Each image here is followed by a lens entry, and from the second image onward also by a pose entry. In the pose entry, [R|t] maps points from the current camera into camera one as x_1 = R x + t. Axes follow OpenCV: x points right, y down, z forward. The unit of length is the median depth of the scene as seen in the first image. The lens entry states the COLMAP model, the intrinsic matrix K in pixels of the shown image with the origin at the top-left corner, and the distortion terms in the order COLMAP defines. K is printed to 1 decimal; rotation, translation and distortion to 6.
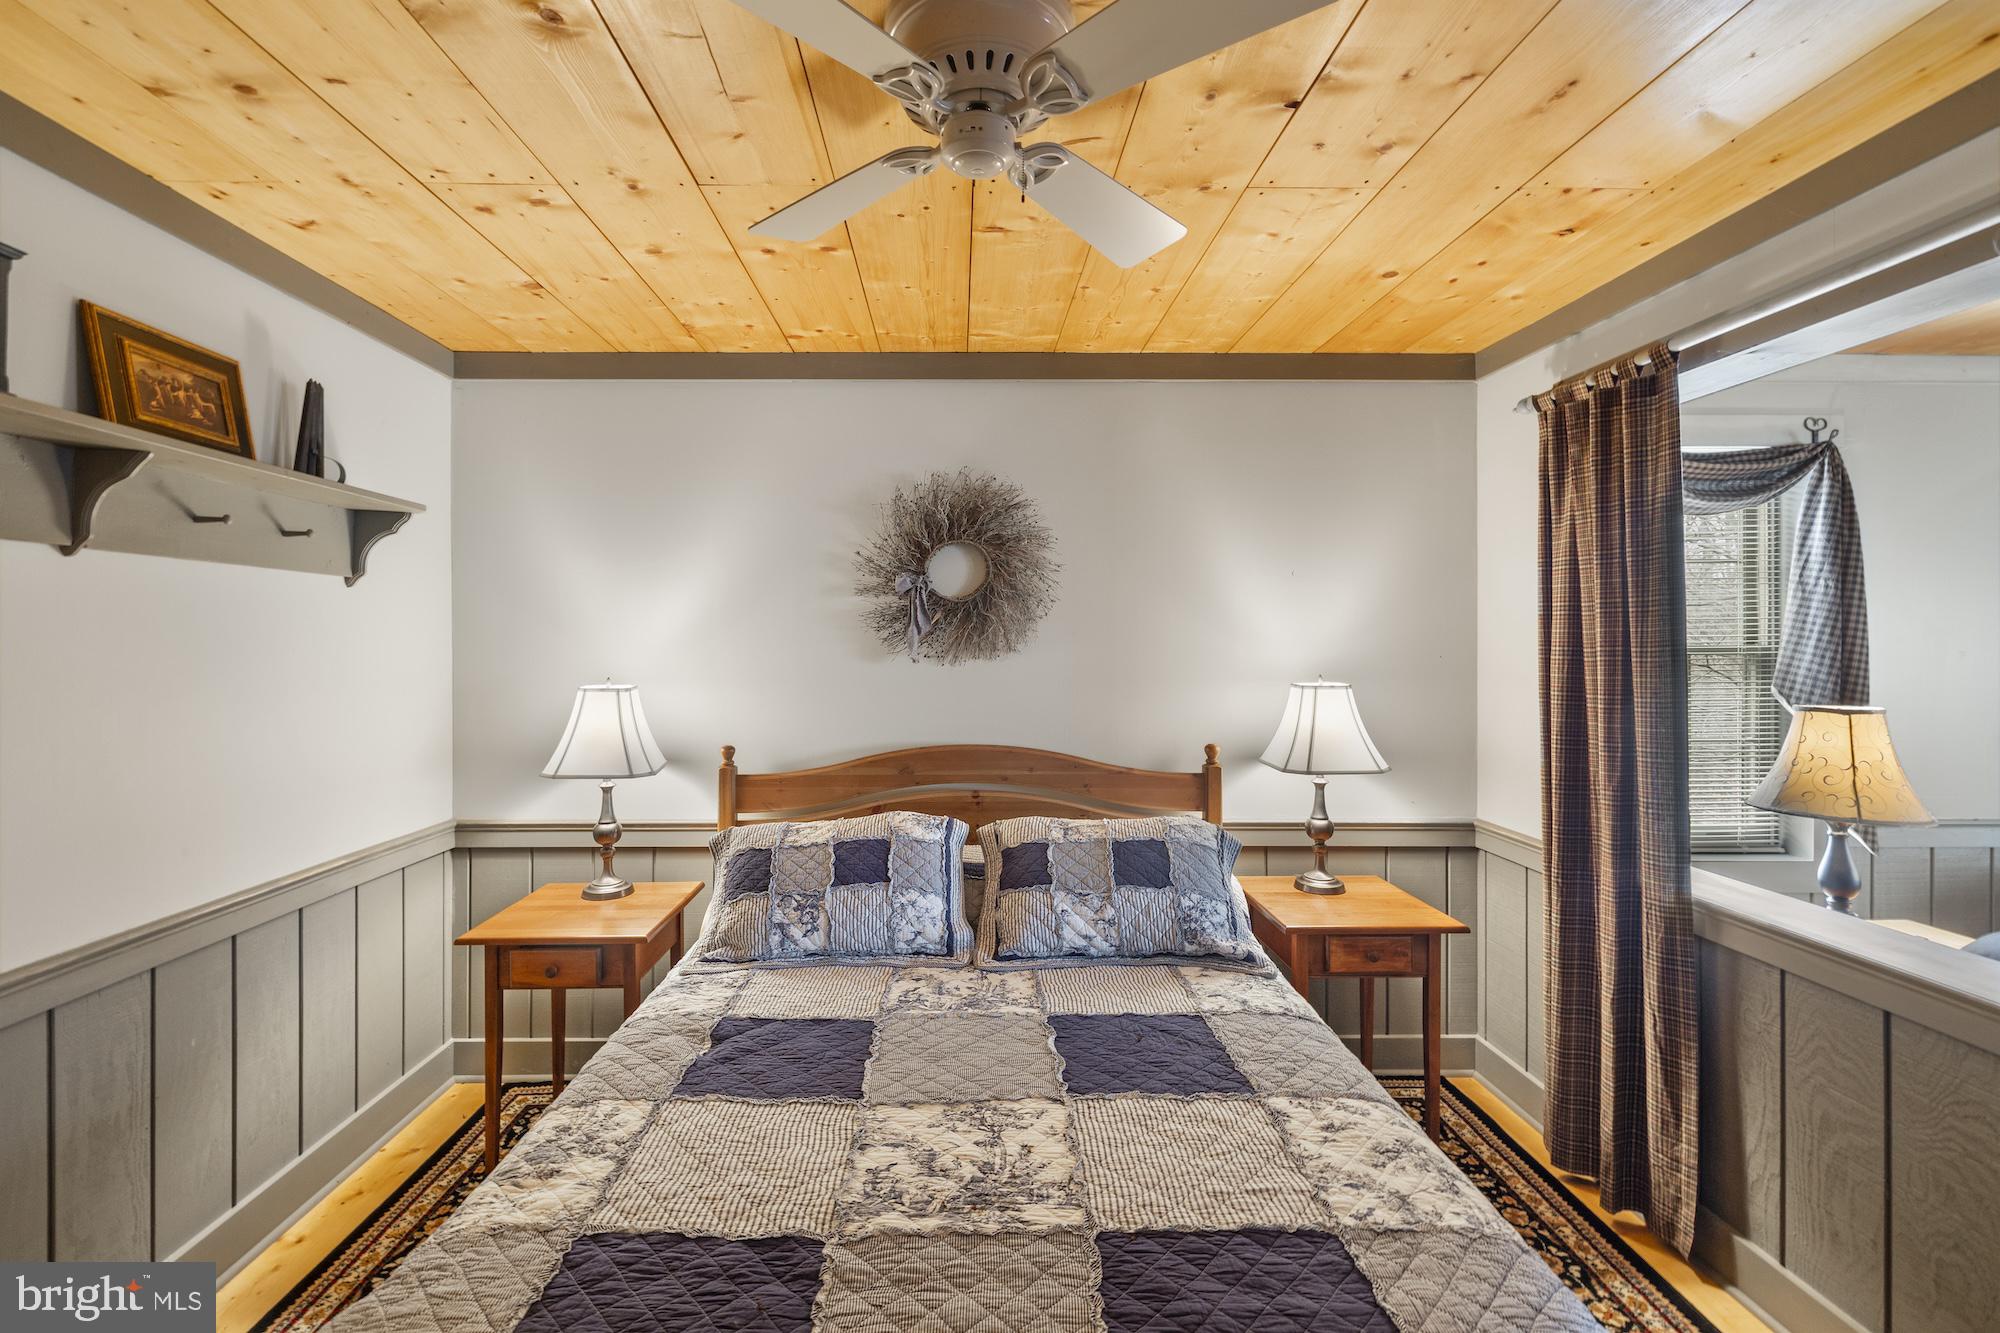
lens RADIAL K [[848.5, 0, 979.1], [0, 848.5, 647.4], [0, 0, 1]] dist [0.000915, 0.000230]
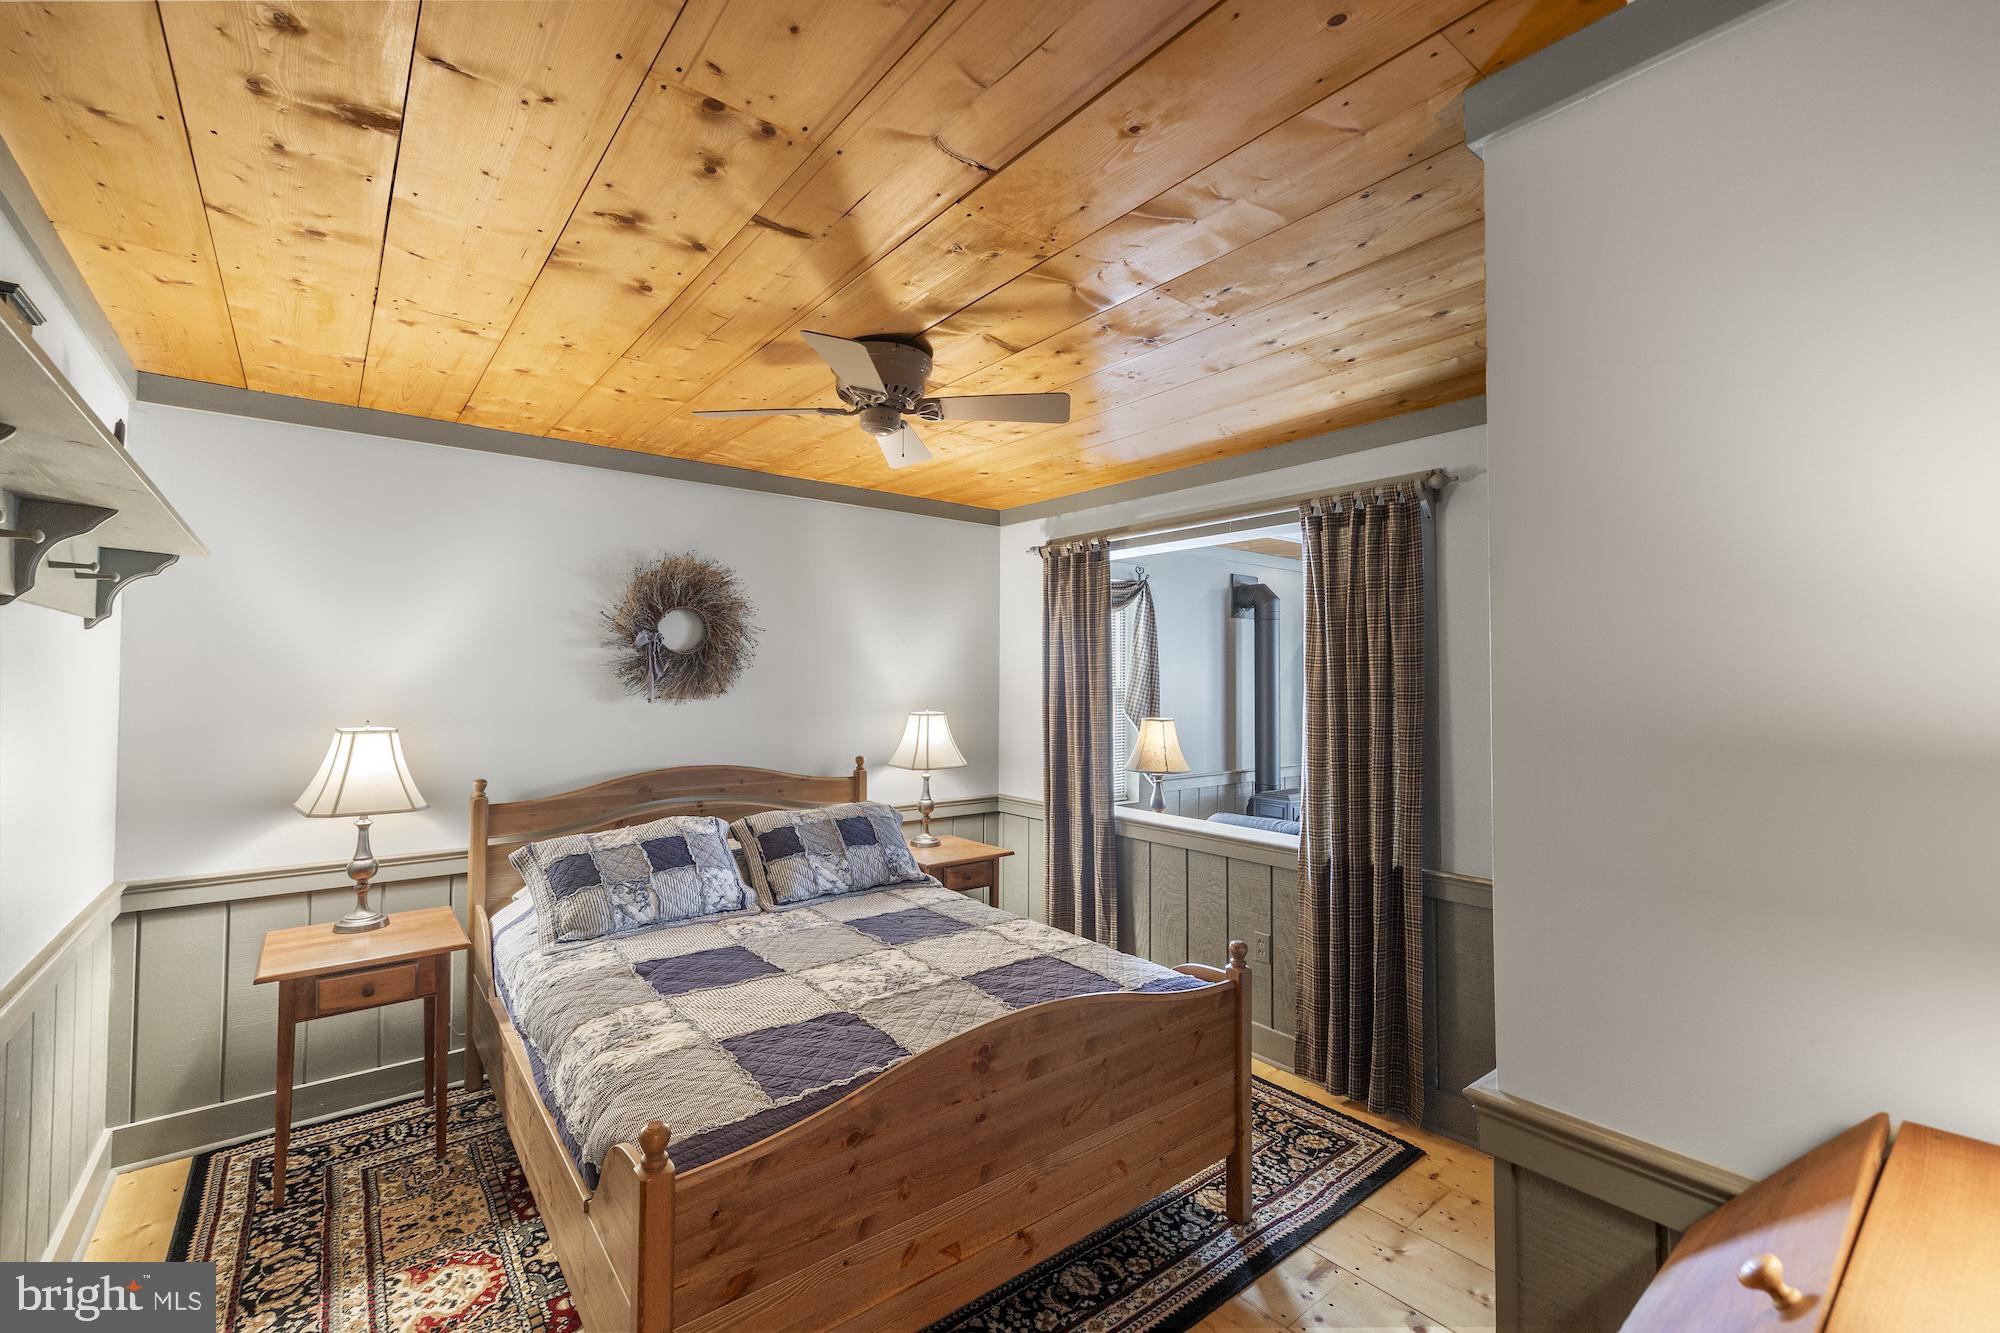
lens RADIAL K [[848.5, 0, 966.8], [0, 848.5, 669.3], [0, 0, 1]] dist [0.000915, 0.000230]
pose [[0.799716, 0.010603, 0.600285, -0.564652], [-0.000980, 0.999866, -0.016356, -0.013582], [-0.600378, 0.012492, 0.799619, -0.344020]]
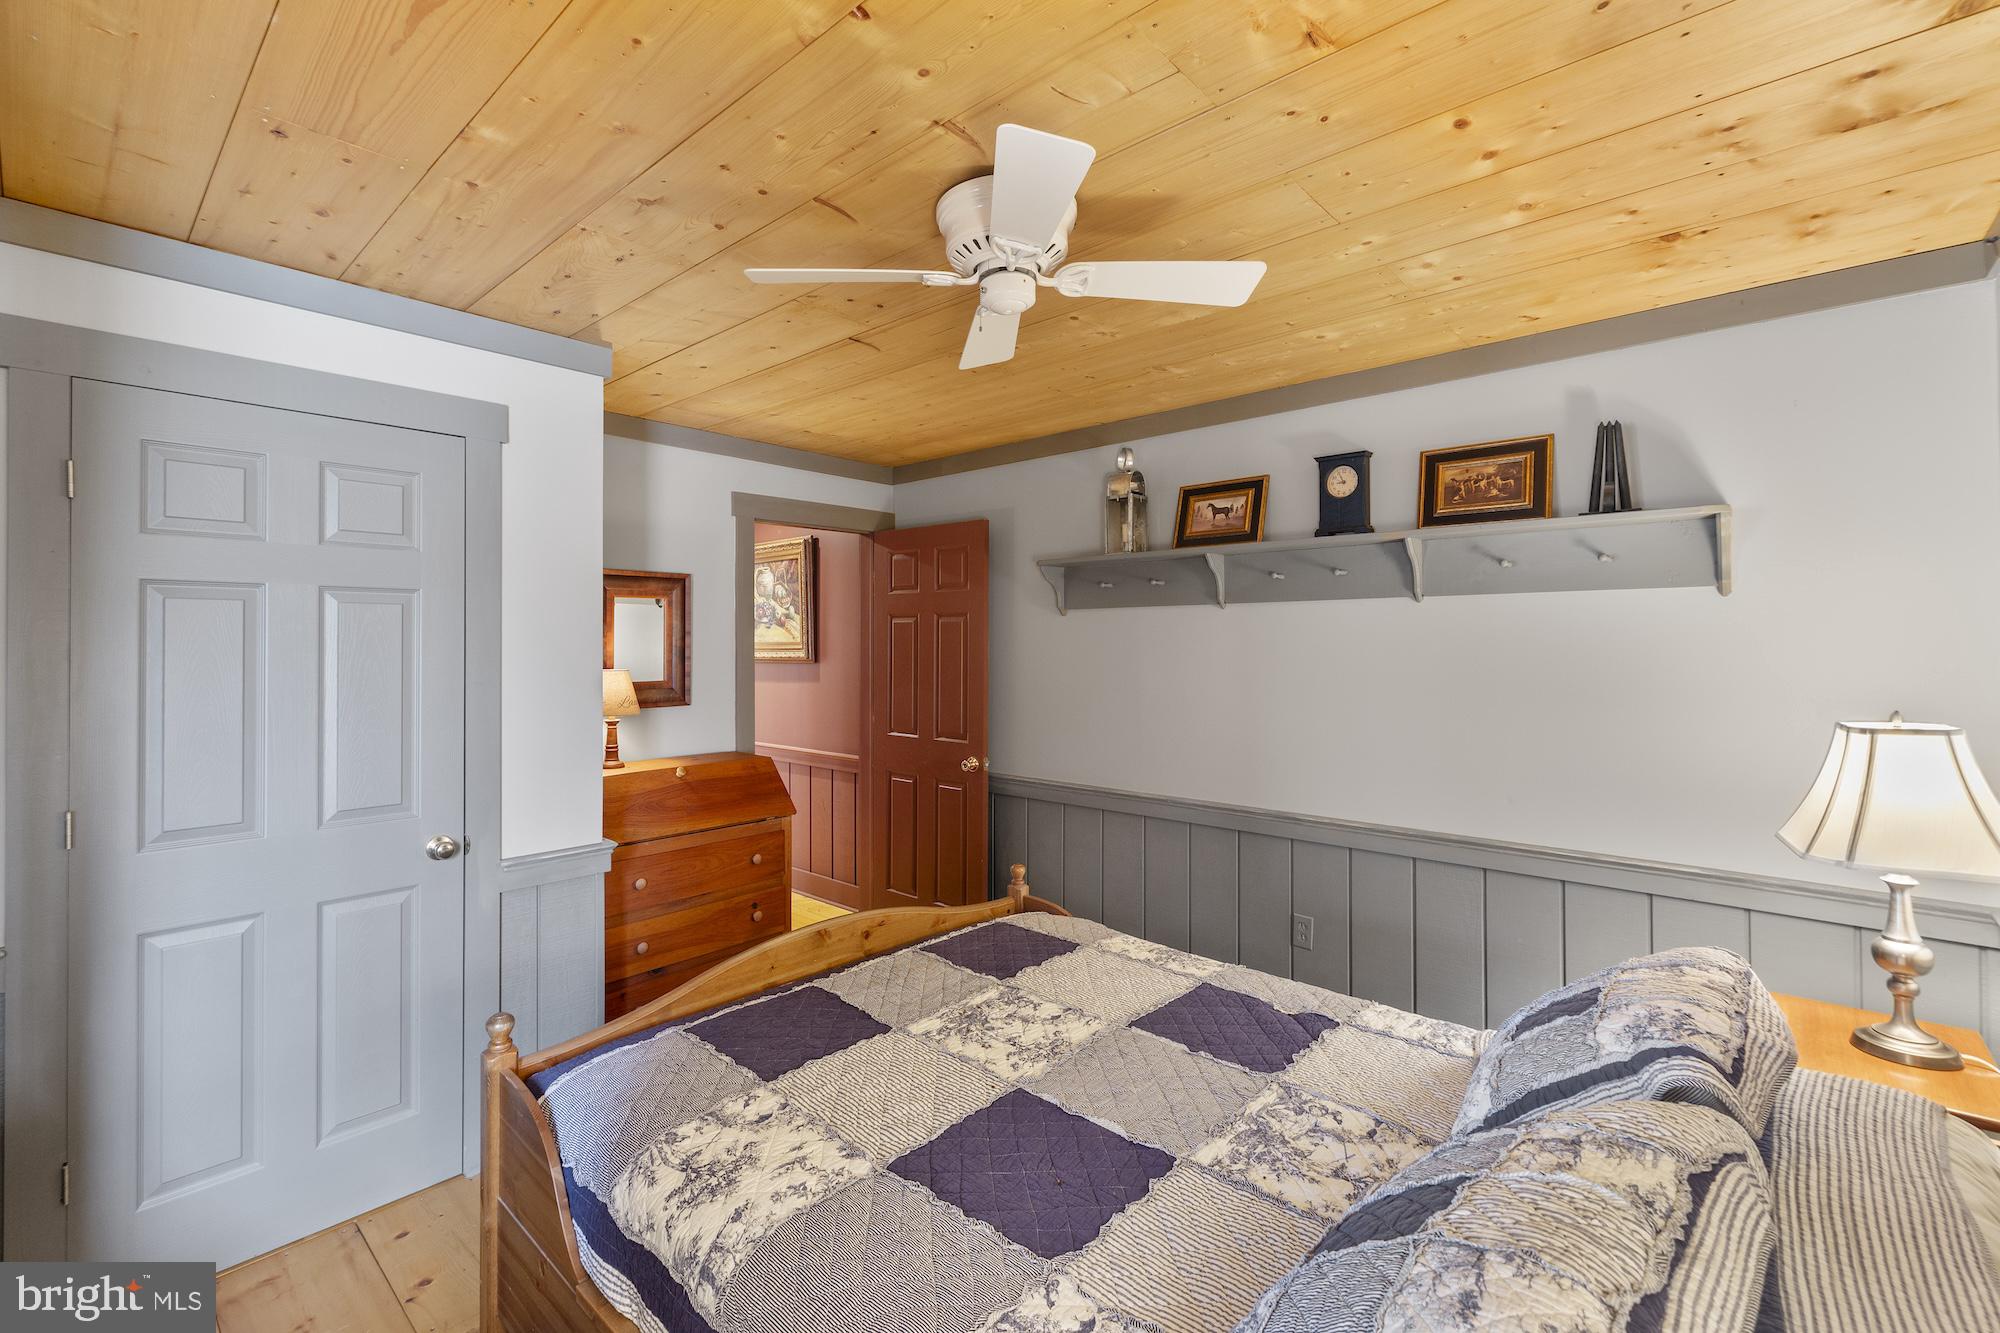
lens RADIAL K [[848.5, 0, 958.0], [0, 848.5, 633.7], [0, 0, 1]] dist [0.000915, 0.000230]
pose [[-0.693098, -0.005613, -0.720822, 0.622273], [-0.001663, 0.999979, -0.006188, -0.021834], [0.720841, -0.003090, -0.693093, 1.129905]]
